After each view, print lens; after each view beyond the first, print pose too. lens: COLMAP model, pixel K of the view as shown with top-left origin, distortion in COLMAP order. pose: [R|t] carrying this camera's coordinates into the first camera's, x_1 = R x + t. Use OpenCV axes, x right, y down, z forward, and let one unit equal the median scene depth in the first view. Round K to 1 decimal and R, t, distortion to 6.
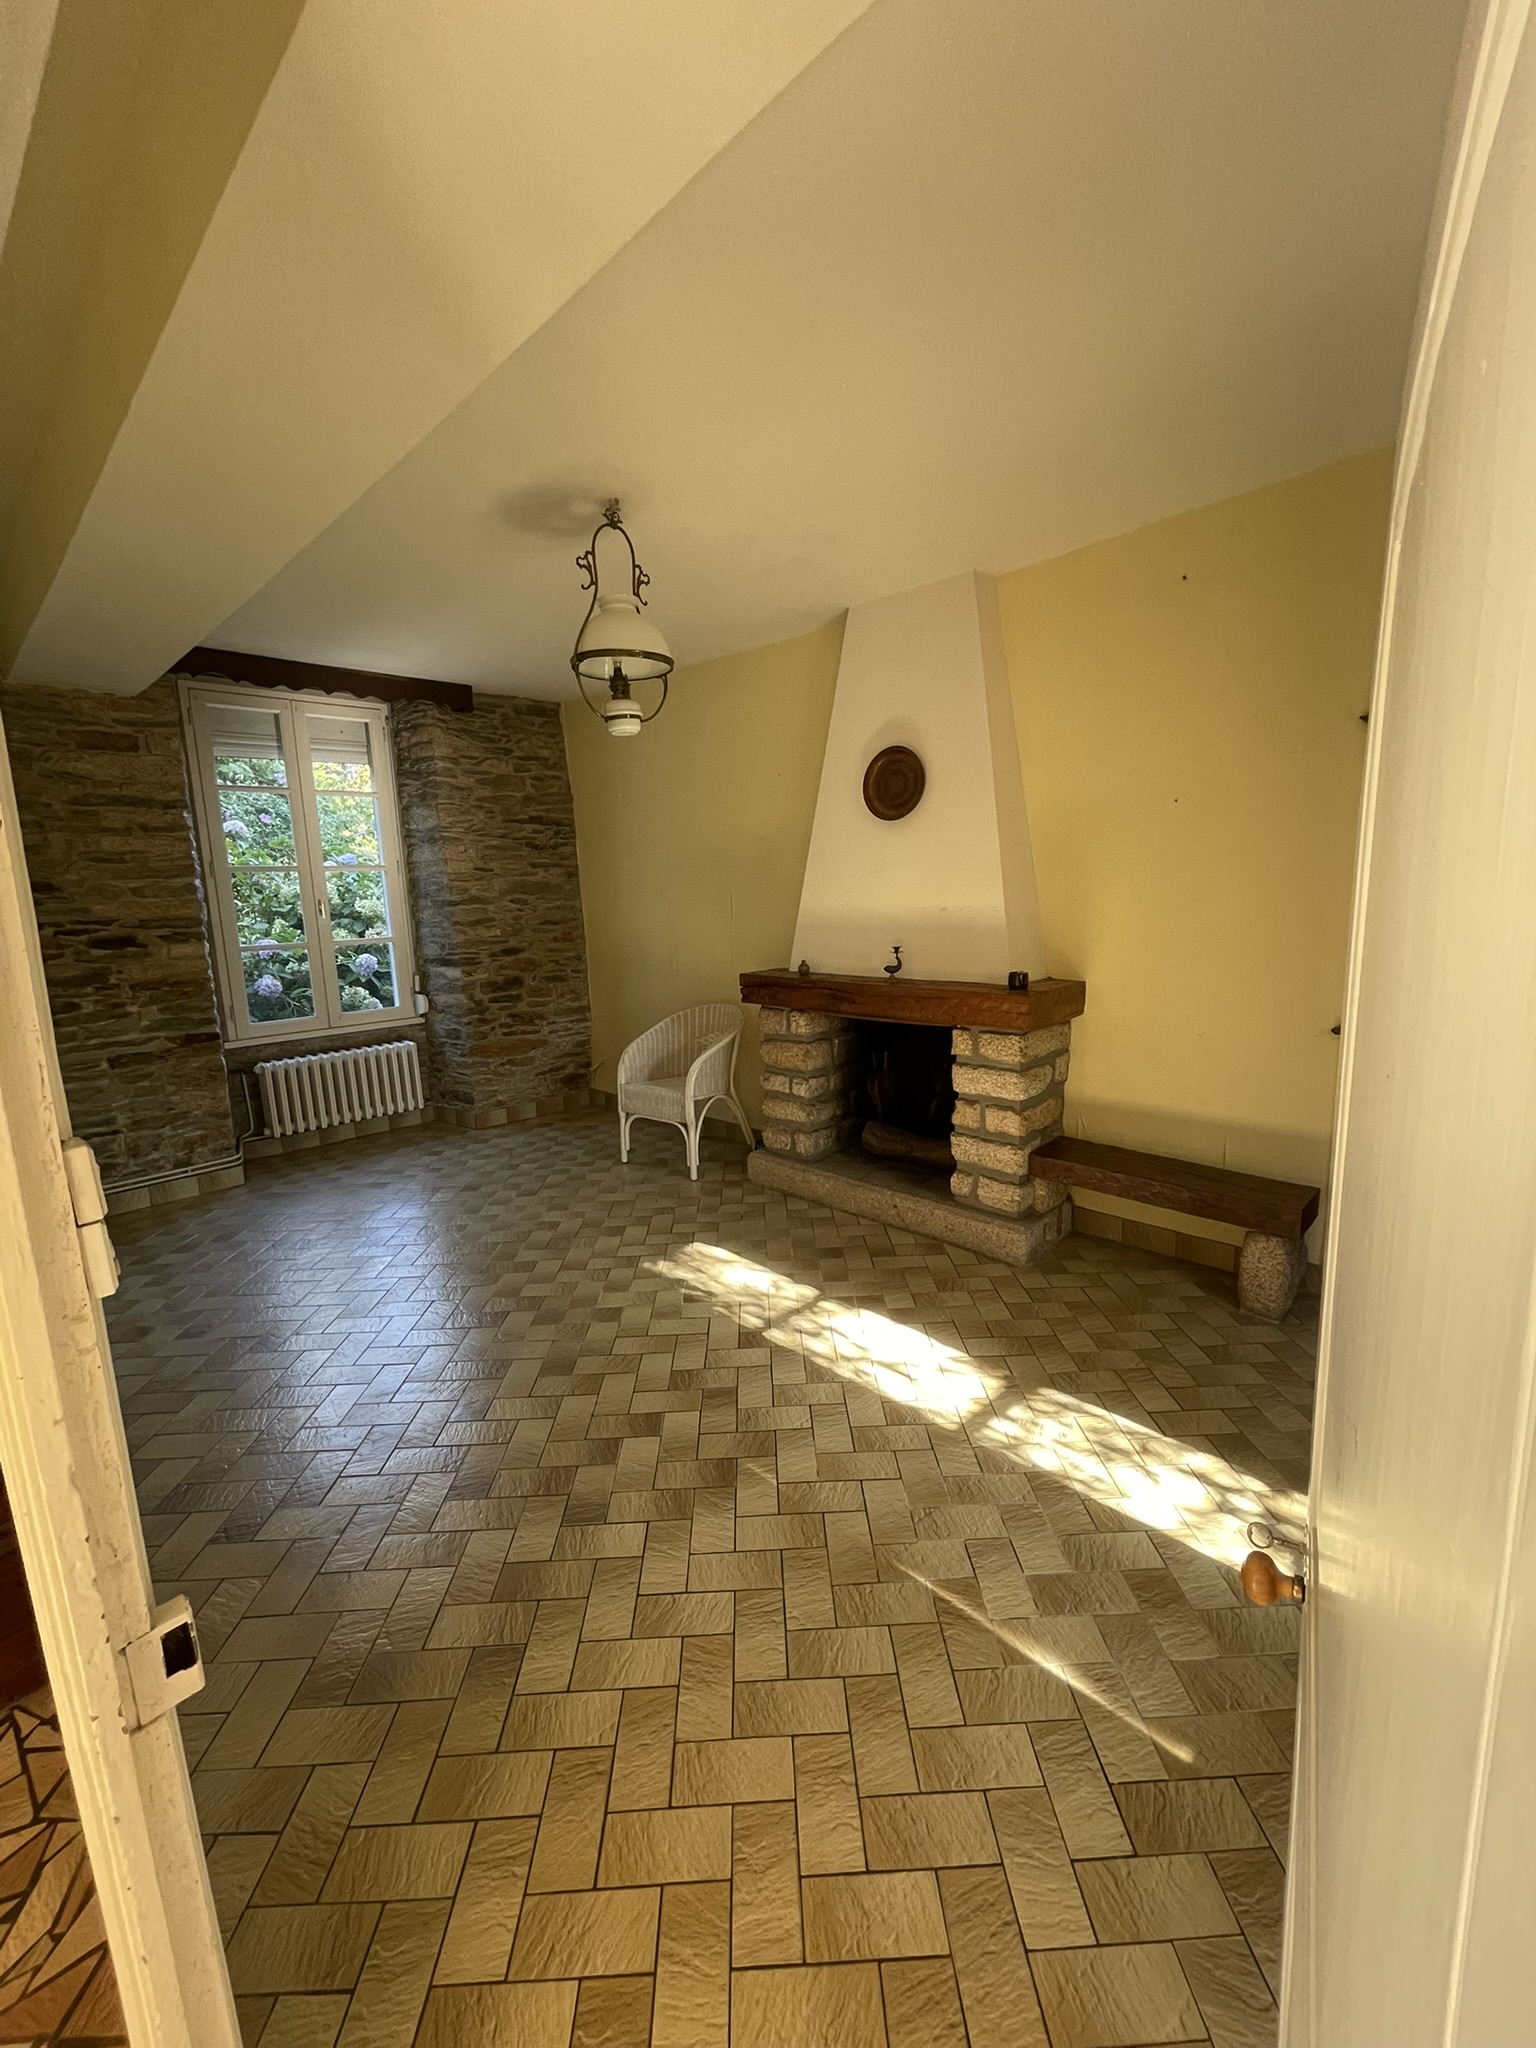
lens RADIAL K [[826.6, 0, 765.9], [0, 826.6, 1023.9], [0, 0, 1]] dist [-0.001722, 0.000496]
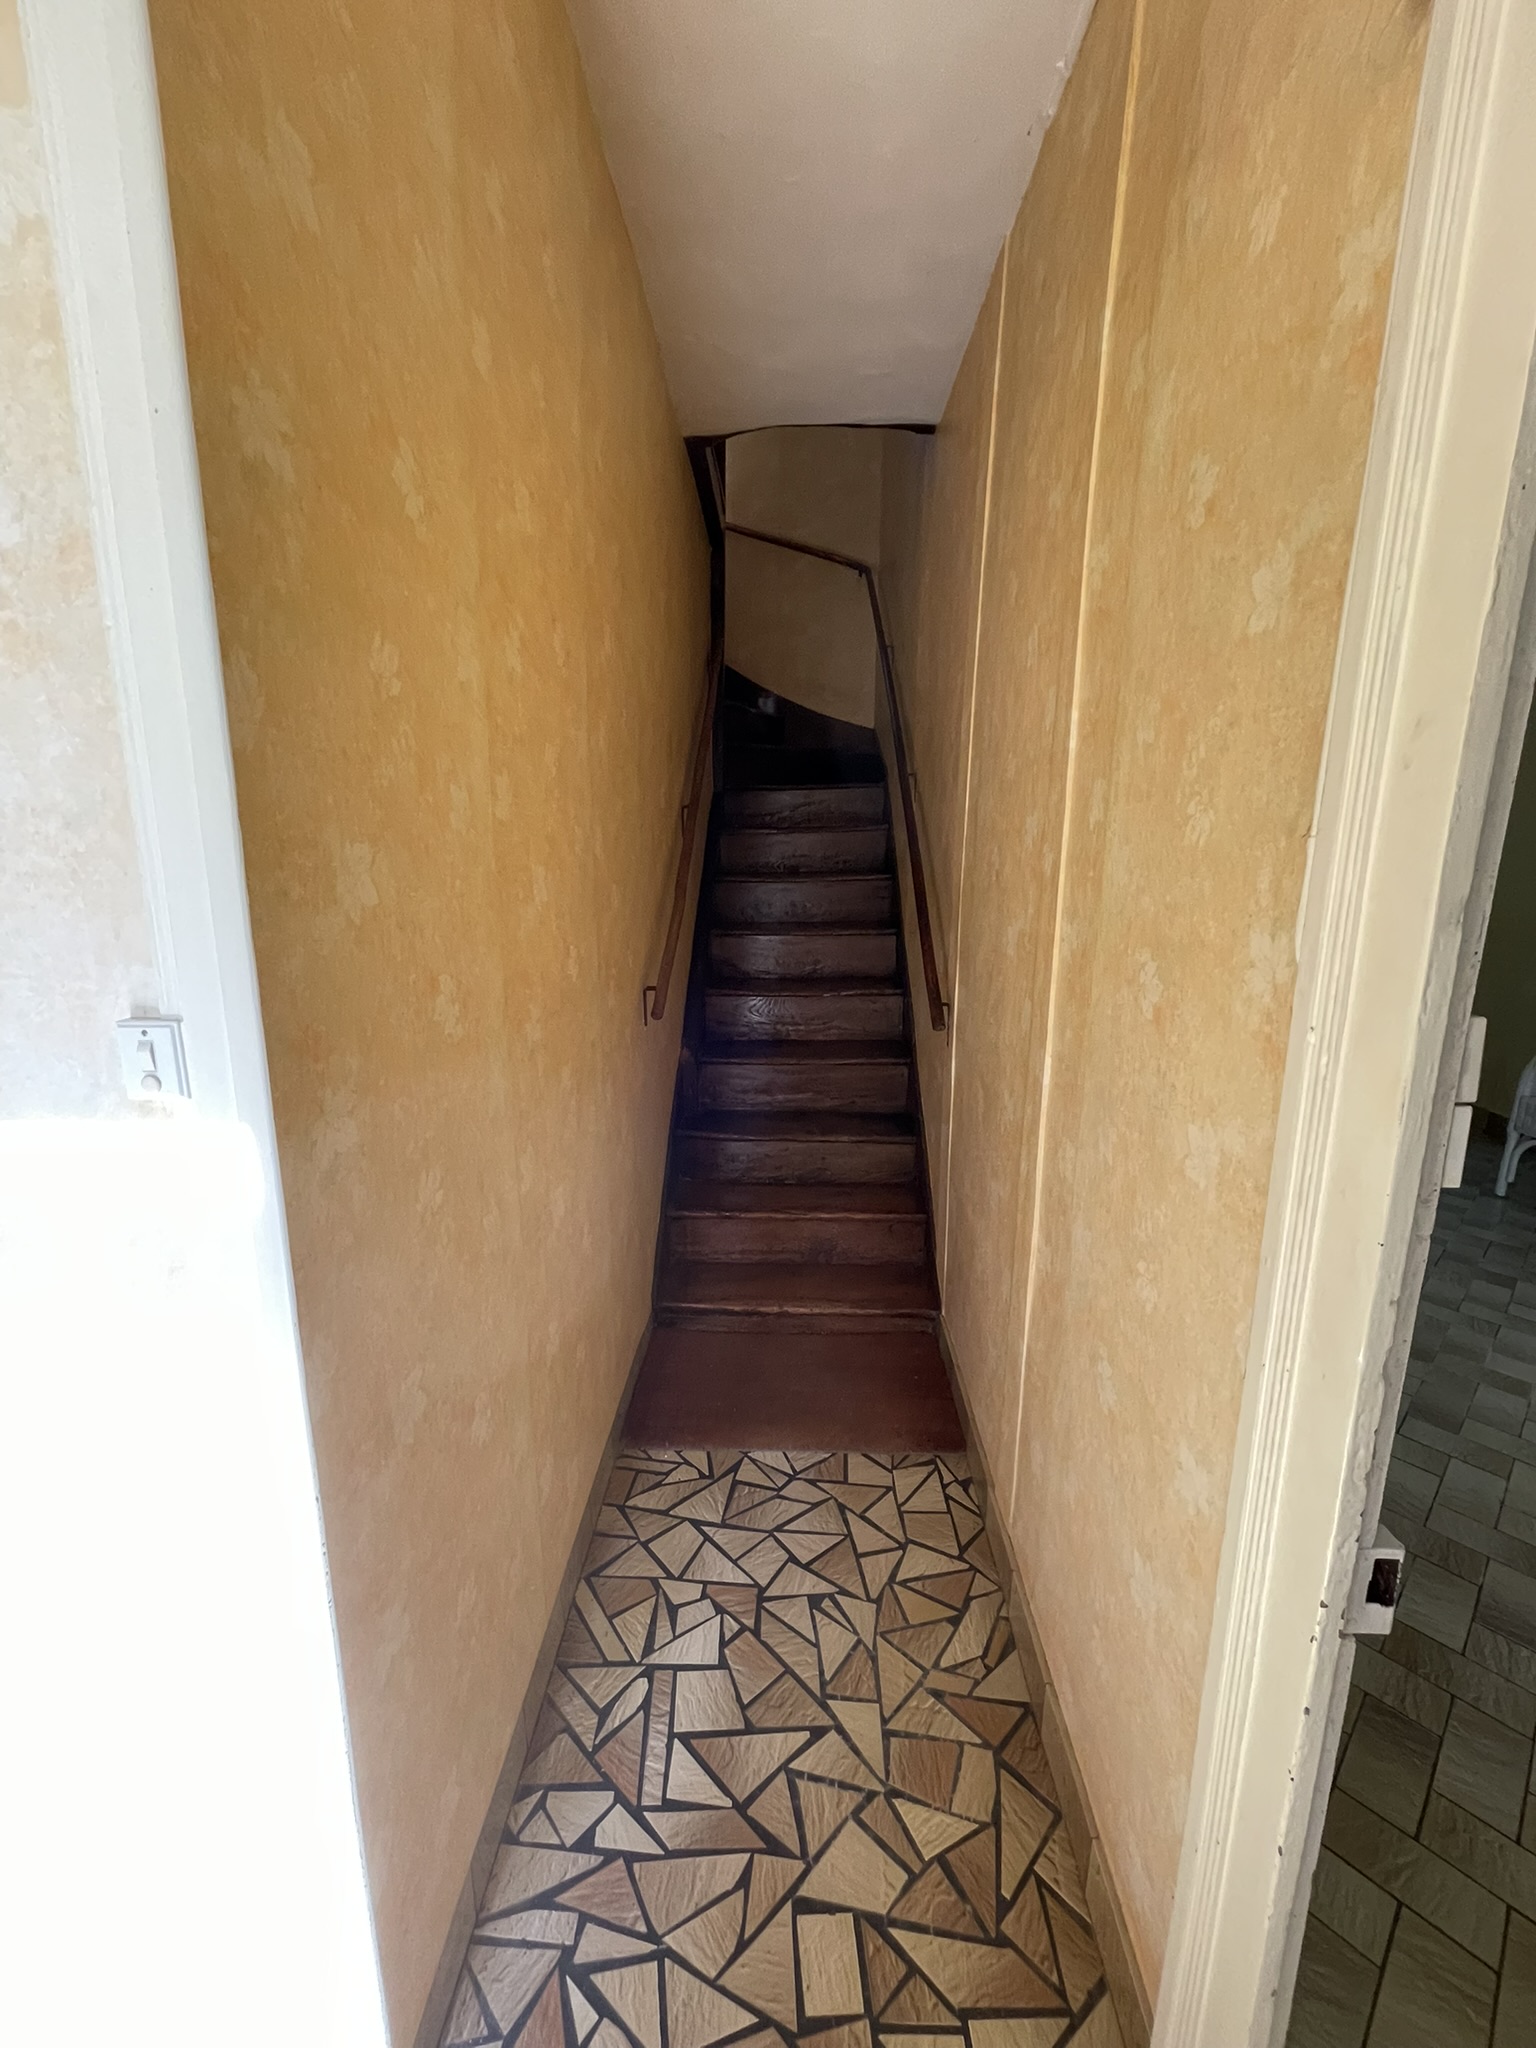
lens RADIAL K [[826.6, 0, 765.9], [0, 826.6, 1023.9], [0, 0, 1]] dist [-0.001722, 0.000496]
pose [[0.665234, 0.194135, -0.720955, -0.207727], [-0.155037, 0.980475, 0.120963, 0.049549], [0.730361, 0.031306, 0.682343, -0.045455]]
